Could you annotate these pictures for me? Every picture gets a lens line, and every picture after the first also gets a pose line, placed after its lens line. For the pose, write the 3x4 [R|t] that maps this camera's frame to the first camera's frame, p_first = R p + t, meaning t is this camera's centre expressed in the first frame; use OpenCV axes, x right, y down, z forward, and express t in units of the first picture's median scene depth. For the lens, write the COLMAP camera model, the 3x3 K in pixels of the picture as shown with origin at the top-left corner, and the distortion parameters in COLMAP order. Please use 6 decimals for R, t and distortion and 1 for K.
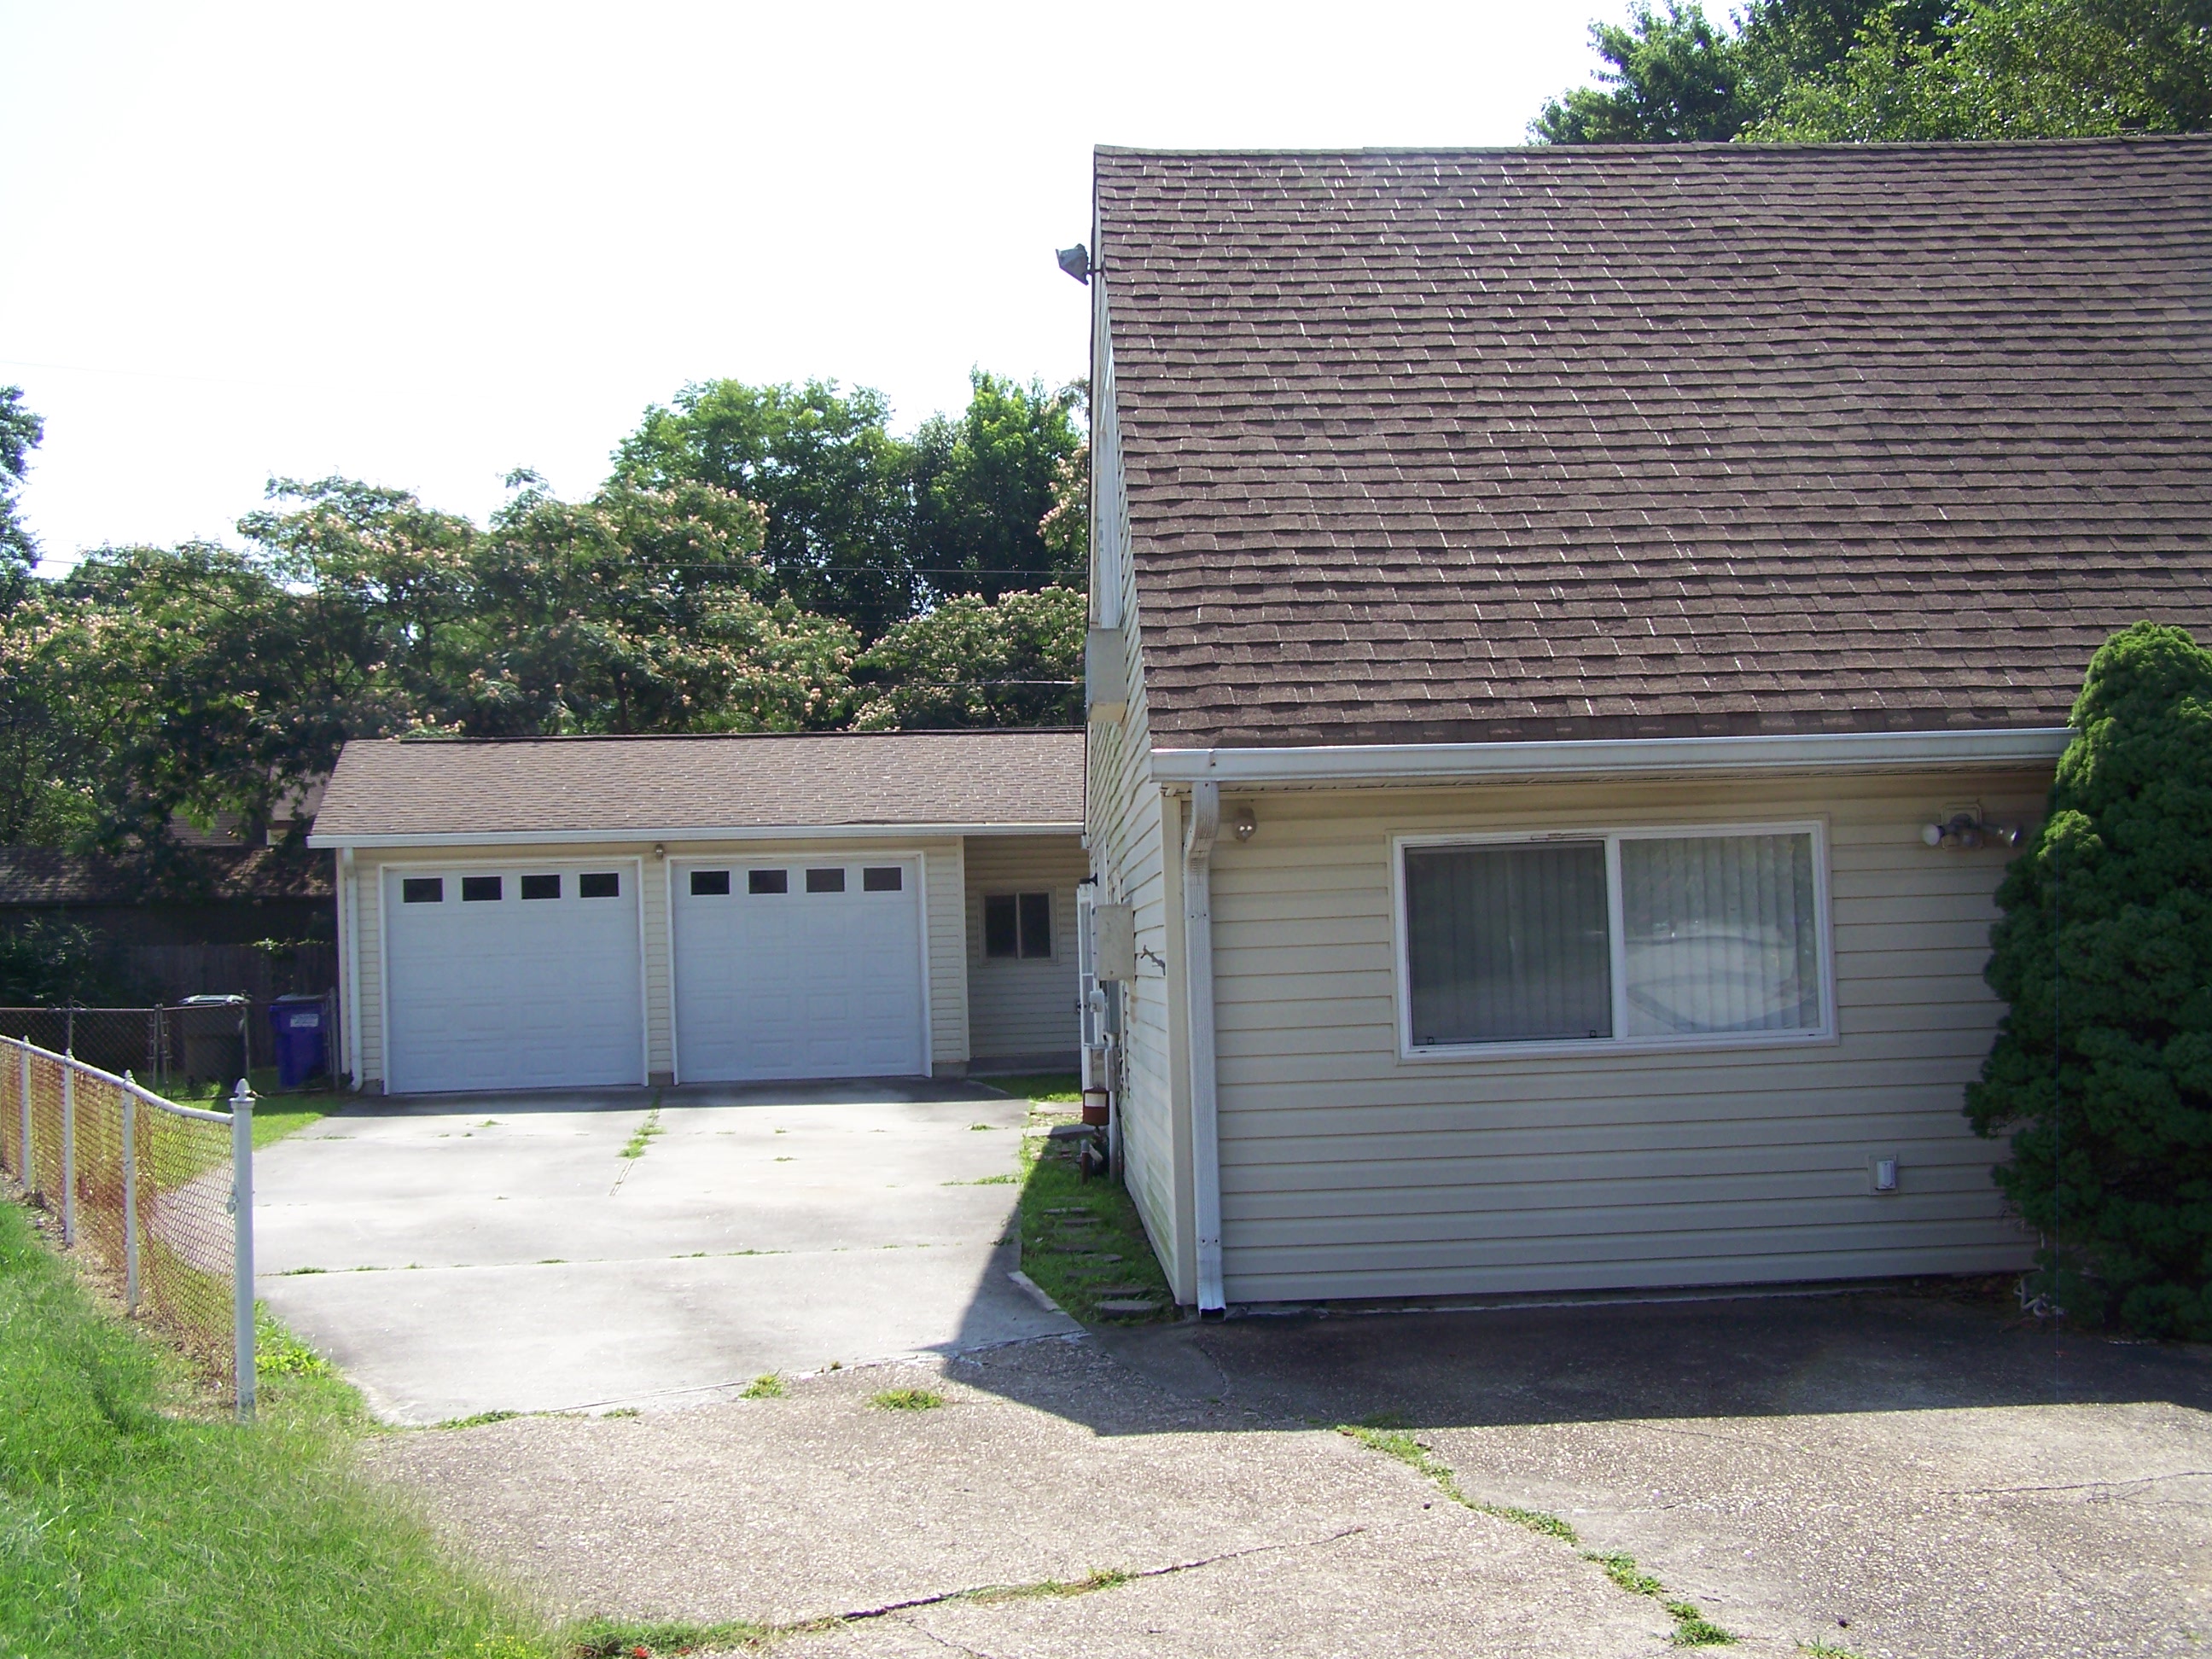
lens RADIAL K [[2563.4, 0, 1056.9], [0, 2563.4, 818.2], [0, 0, 1]] dist [-0.096439, 0.000000]
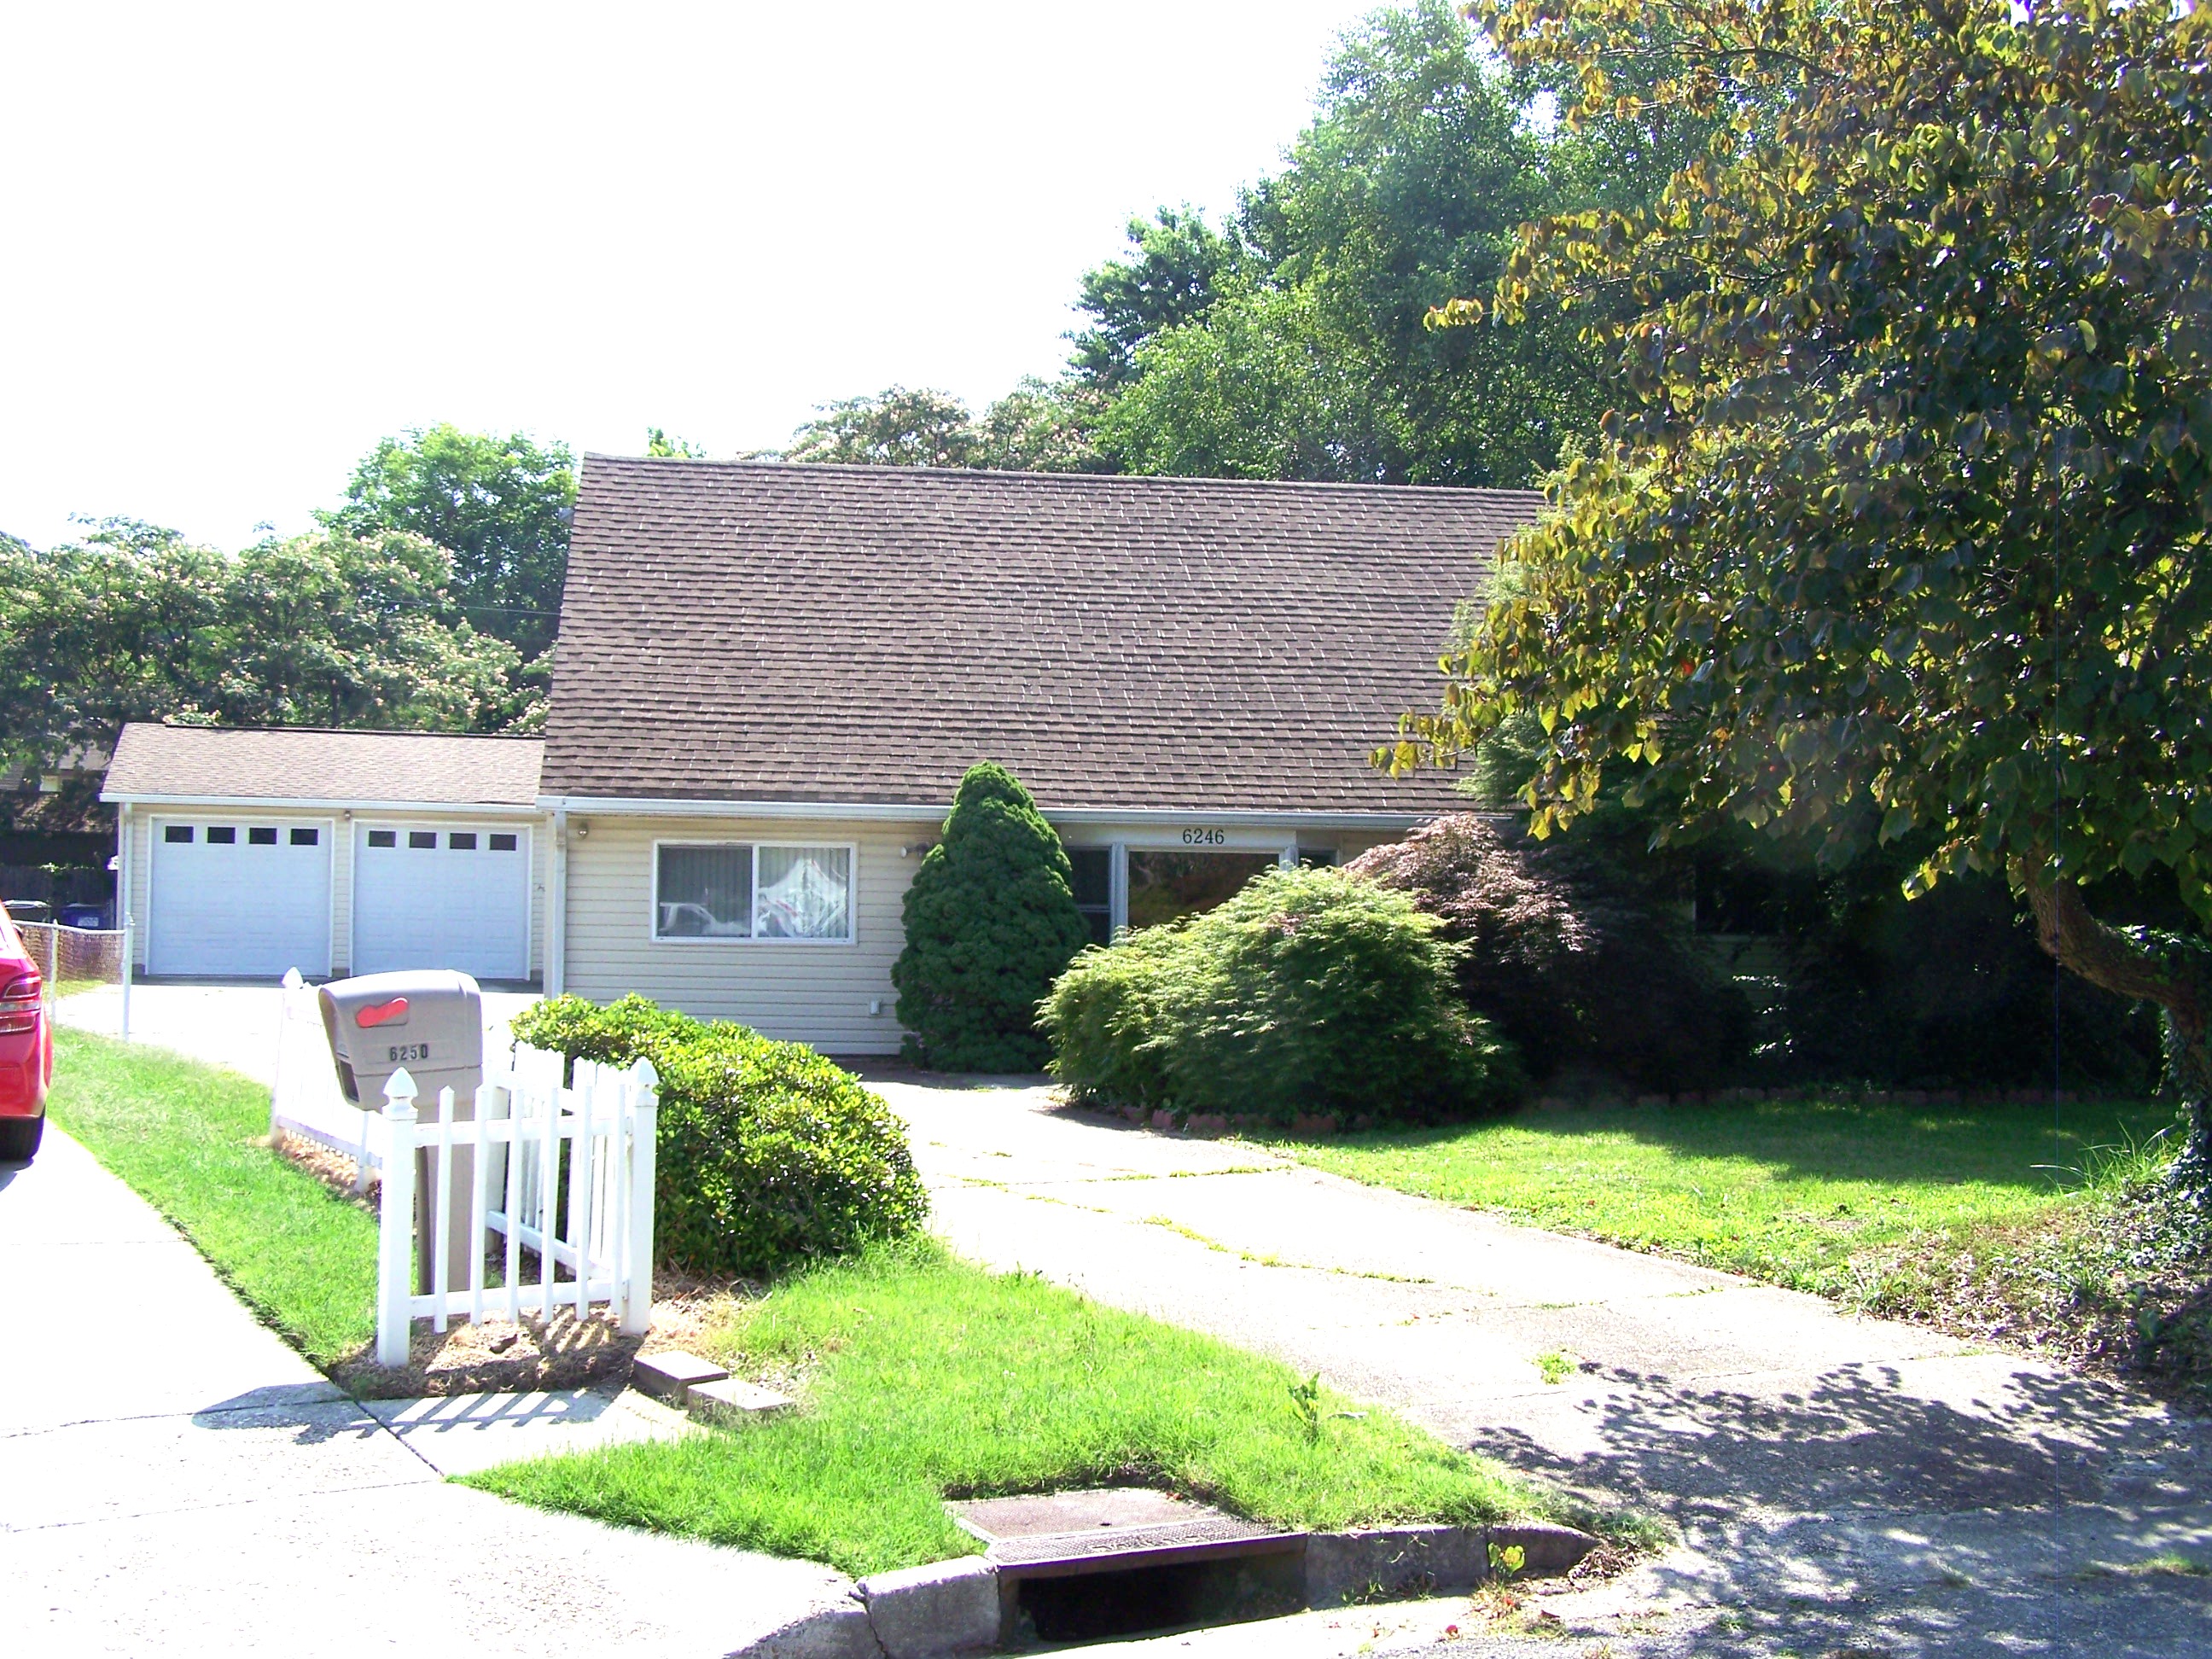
lens RADIAL K [[2563.4, 0, 1054.3], [0, 2563.4, 791.3], [0, 0, 1]] dist [-0.096439, 0.000000]
pose [[0.993945, 0.051346, 0.097142, 0.197686], [-0.051434, 0.998675, -0.001598, -0.036898], [-0.097096, -0.003408, 0.995269, -0.915905]]
